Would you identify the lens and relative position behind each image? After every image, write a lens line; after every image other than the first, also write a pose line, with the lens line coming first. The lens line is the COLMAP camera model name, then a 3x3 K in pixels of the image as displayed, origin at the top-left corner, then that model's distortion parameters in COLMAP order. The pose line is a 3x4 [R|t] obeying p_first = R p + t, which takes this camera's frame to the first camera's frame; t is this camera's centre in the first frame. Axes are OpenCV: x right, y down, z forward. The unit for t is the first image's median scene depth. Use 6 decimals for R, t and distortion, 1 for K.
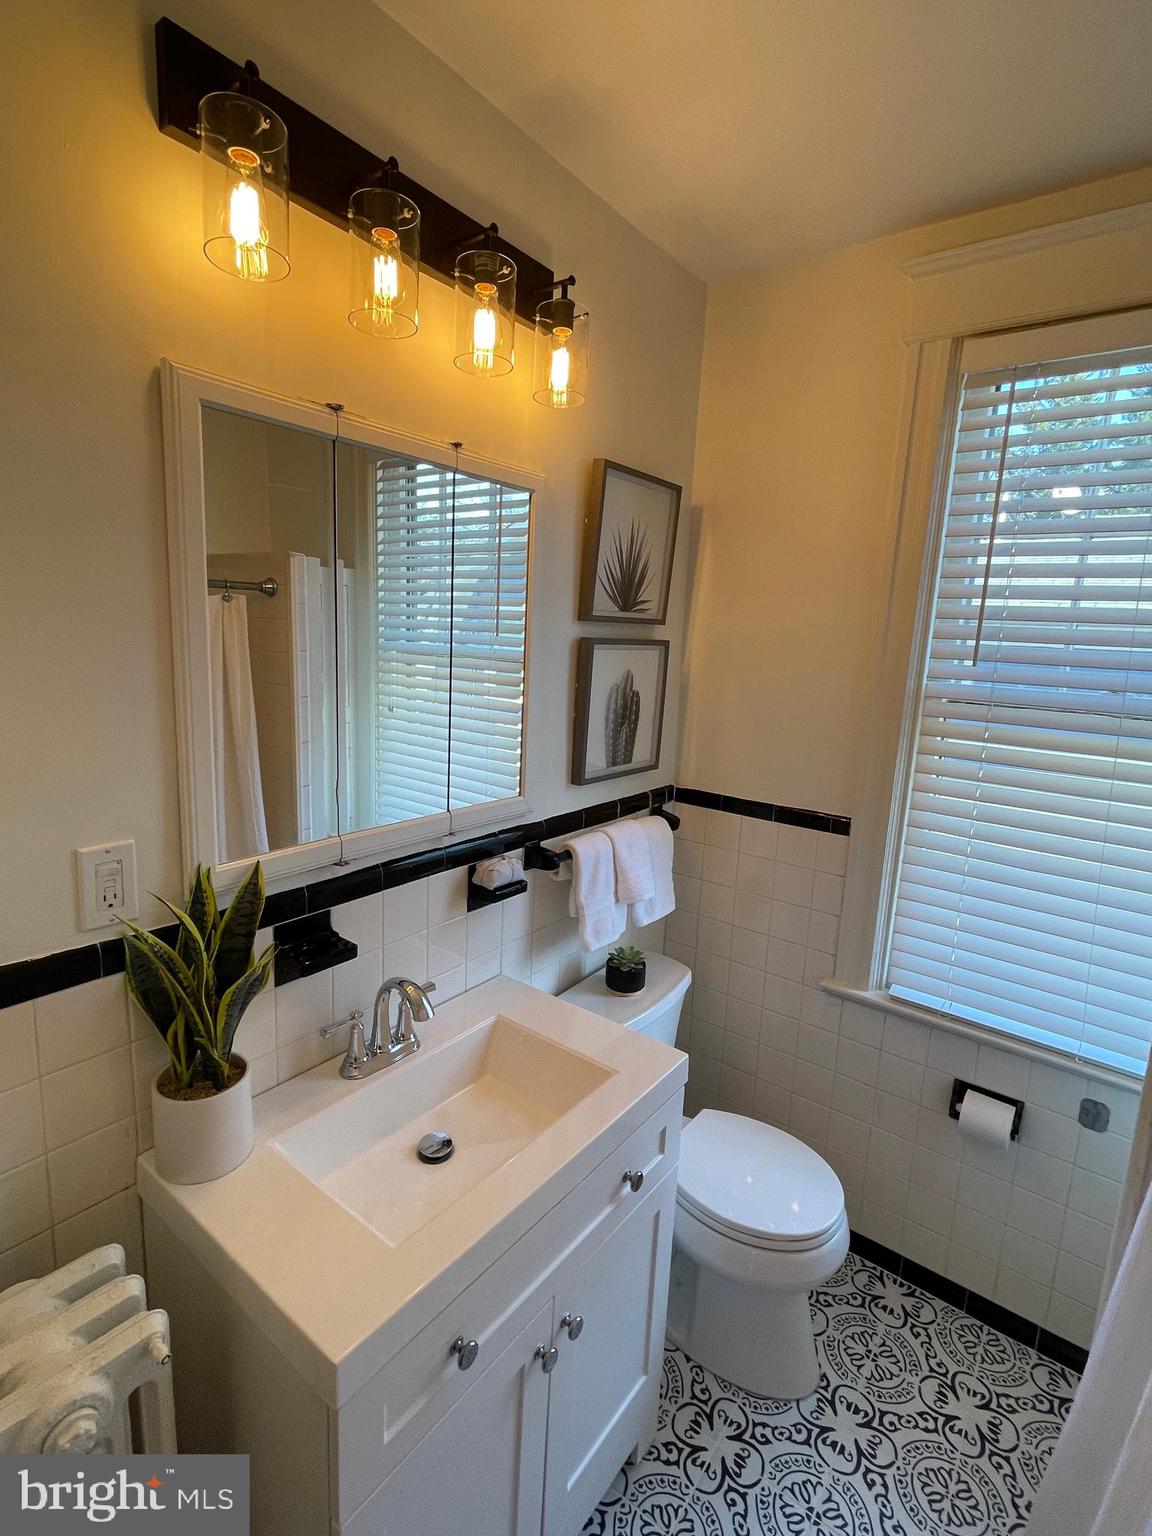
lens RADIAL K [[745.7, 0, 576.0], [0, 745.7, 760.9], [0, 0, 1]] dist [0.000394, -0.000106]
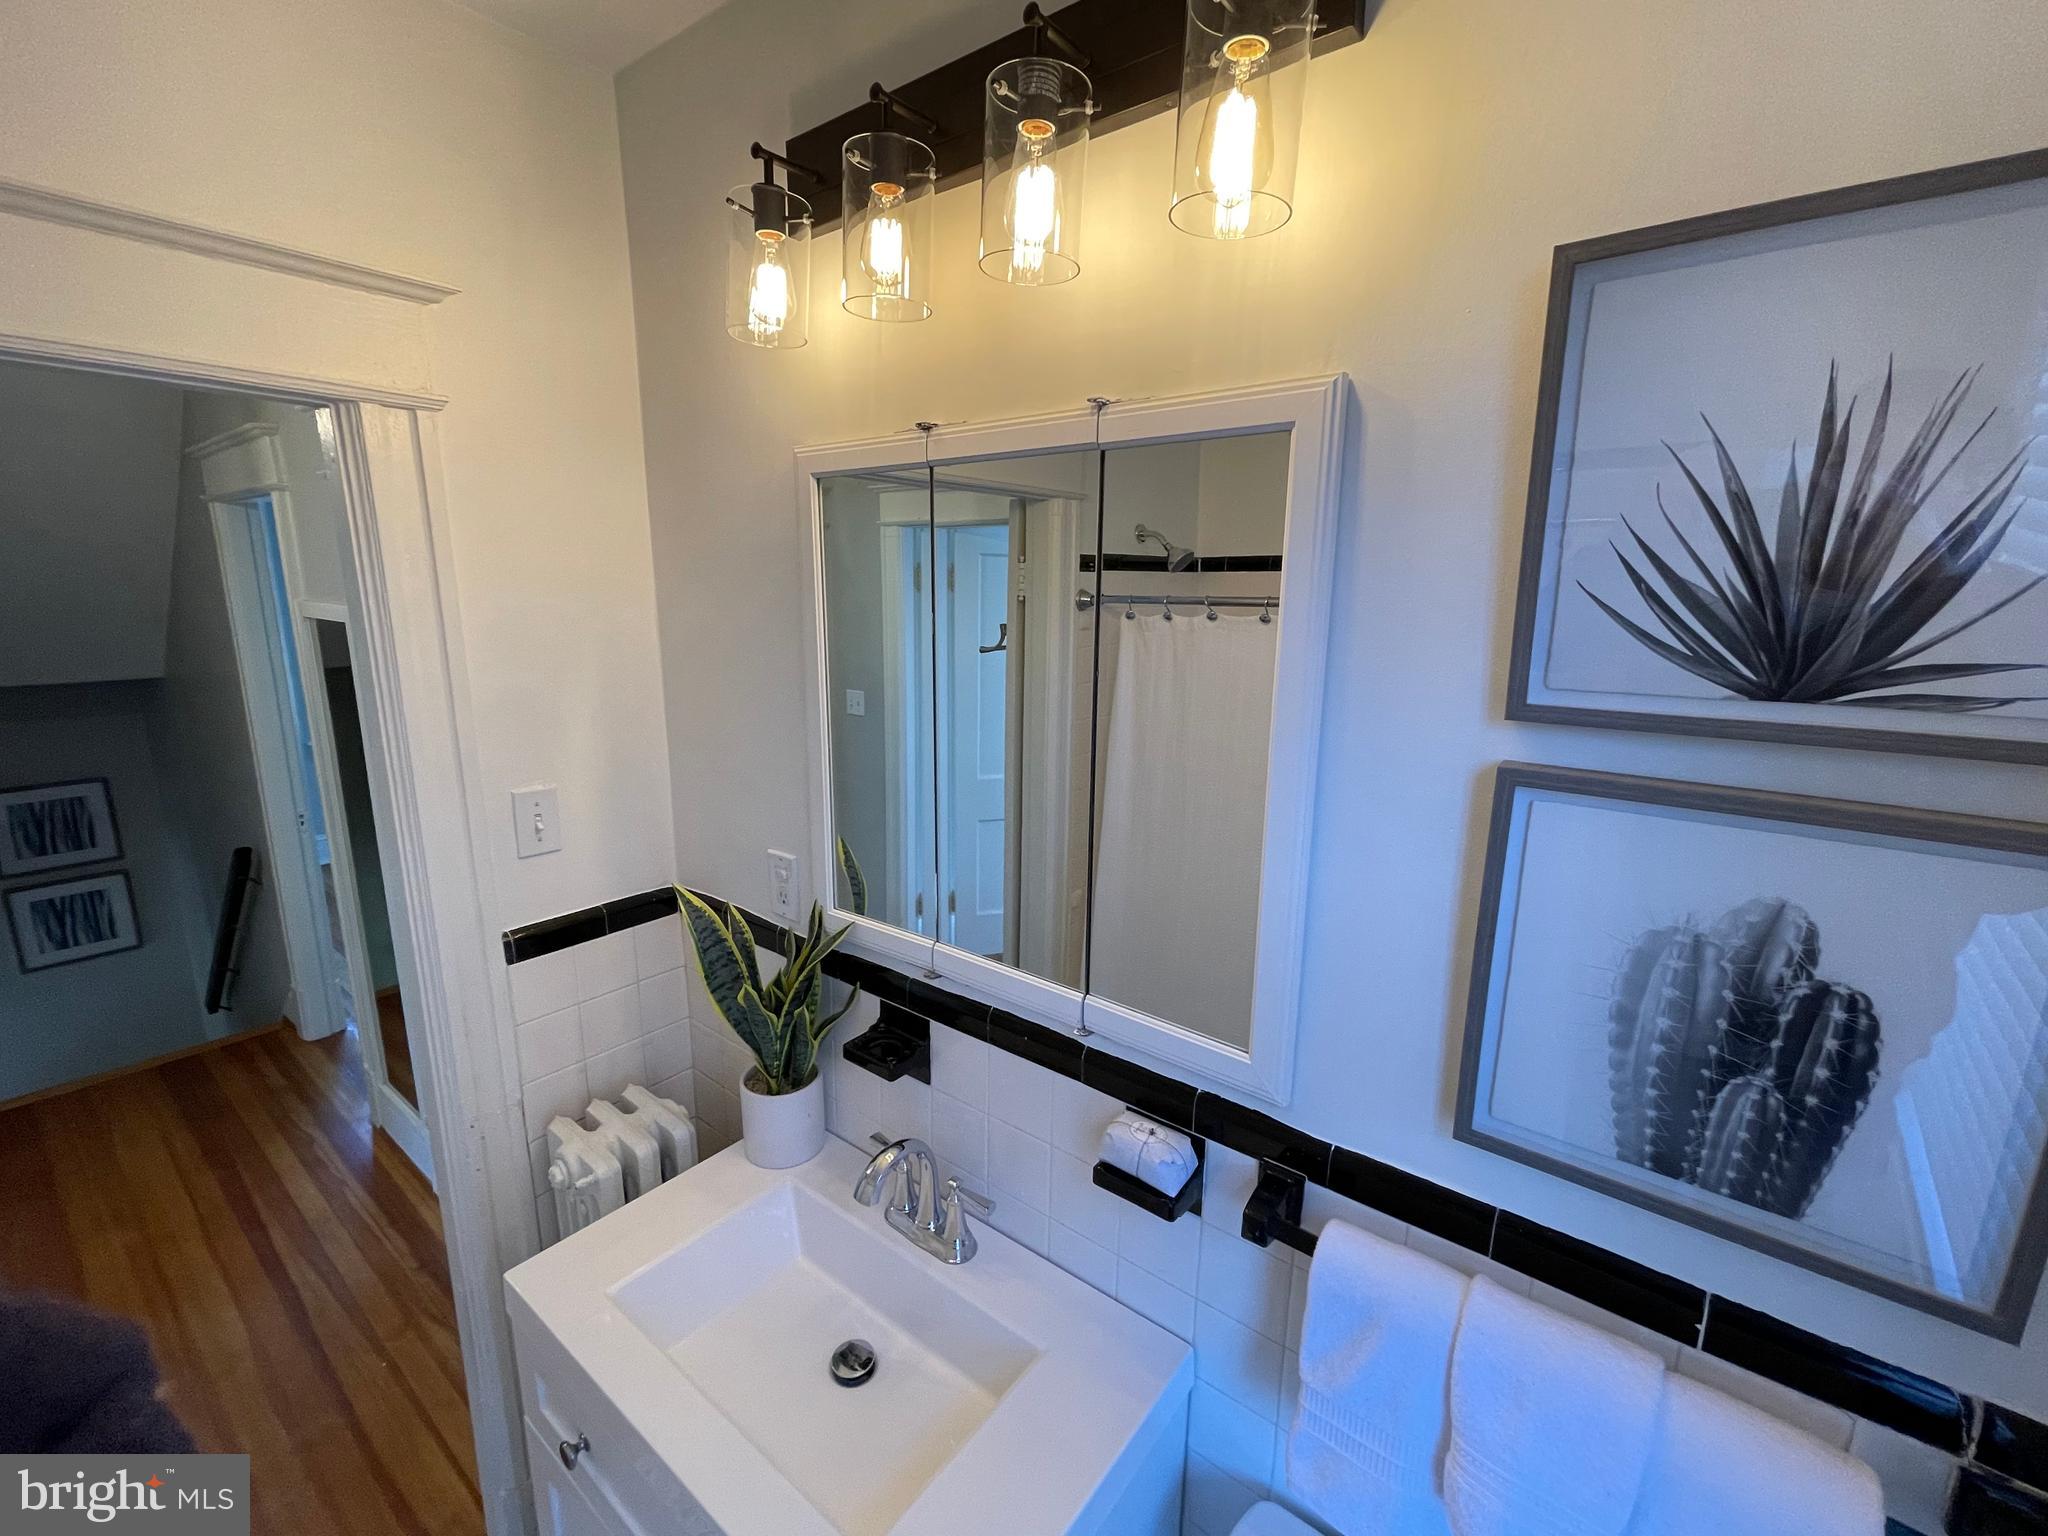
lens RADIAL K [[876.9, 0, 1024.0], [0, 876.9, 768.0], [0, 0, 1]] dist [-0.014053, -0.000030]
pose [[-0.023584, 0.163884, -0.986198, 0.408510], [-0.180131, 0.969630, 0.165438, -0.178847], [0.983360, 0.181547, 0.006652, 0.712995]]
